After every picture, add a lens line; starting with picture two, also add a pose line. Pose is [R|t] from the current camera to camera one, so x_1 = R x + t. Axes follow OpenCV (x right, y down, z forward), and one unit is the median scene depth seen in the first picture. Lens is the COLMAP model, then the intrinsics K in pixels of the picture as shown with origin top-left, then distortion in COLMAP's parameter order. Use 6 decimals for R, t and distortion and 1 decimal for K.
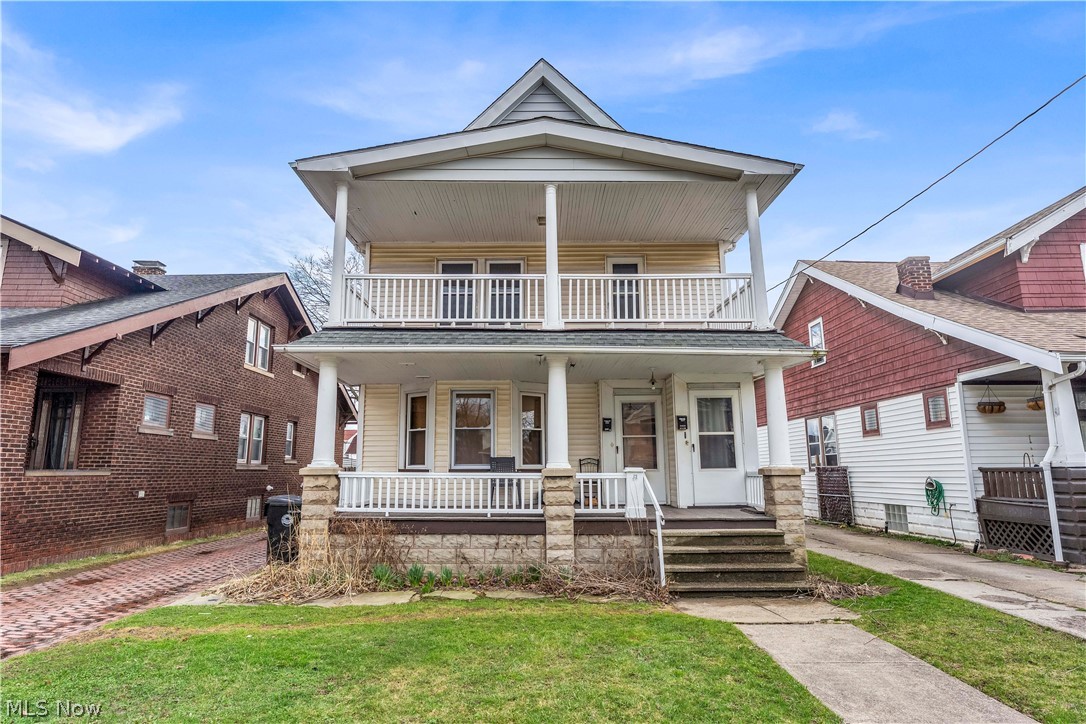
lens RADIAL K [[579.8, 0, 544.6], [0, 579.8, 367.7], [0, 0, 1]] dist [0.000649, 0.000833]
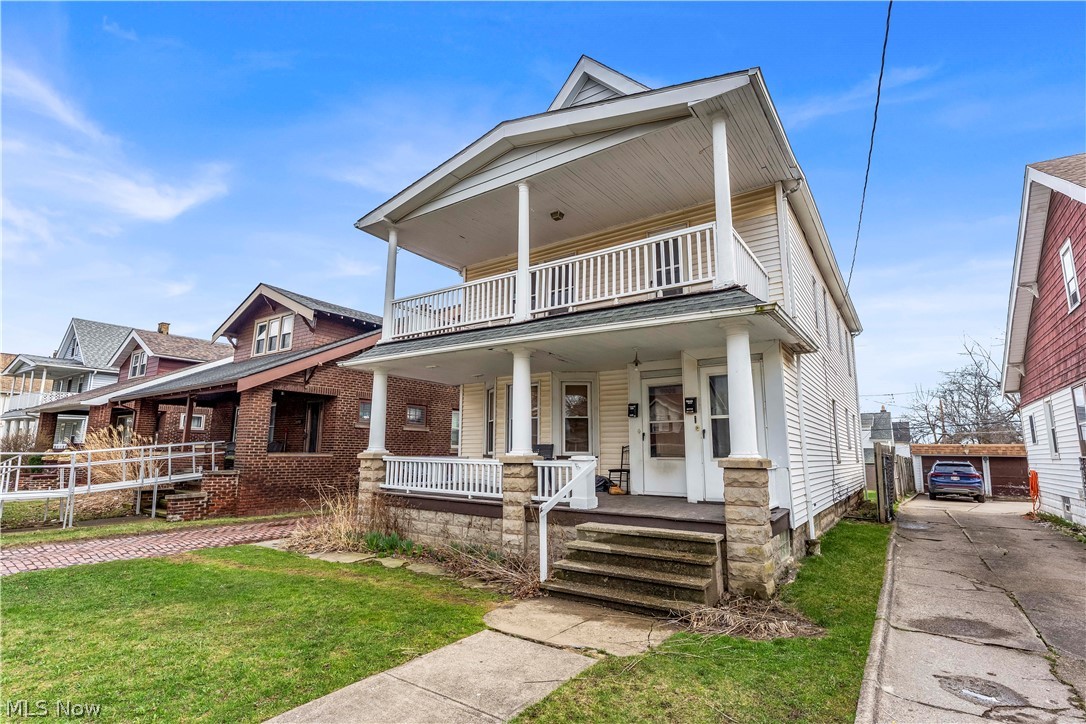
lens RADIAL K [[523.2, 0, 540.1], [0, 523.2, 366.5], [0, 0, 1]] dist [0.001740, -0.000497]
pose [[0.814677, -0.085390, -0.573594, 0.578069], [0.090070, 0.995728, -0.020306, 0.035646], [0.572877, -0.035120, 0.818888, 0.250933]]
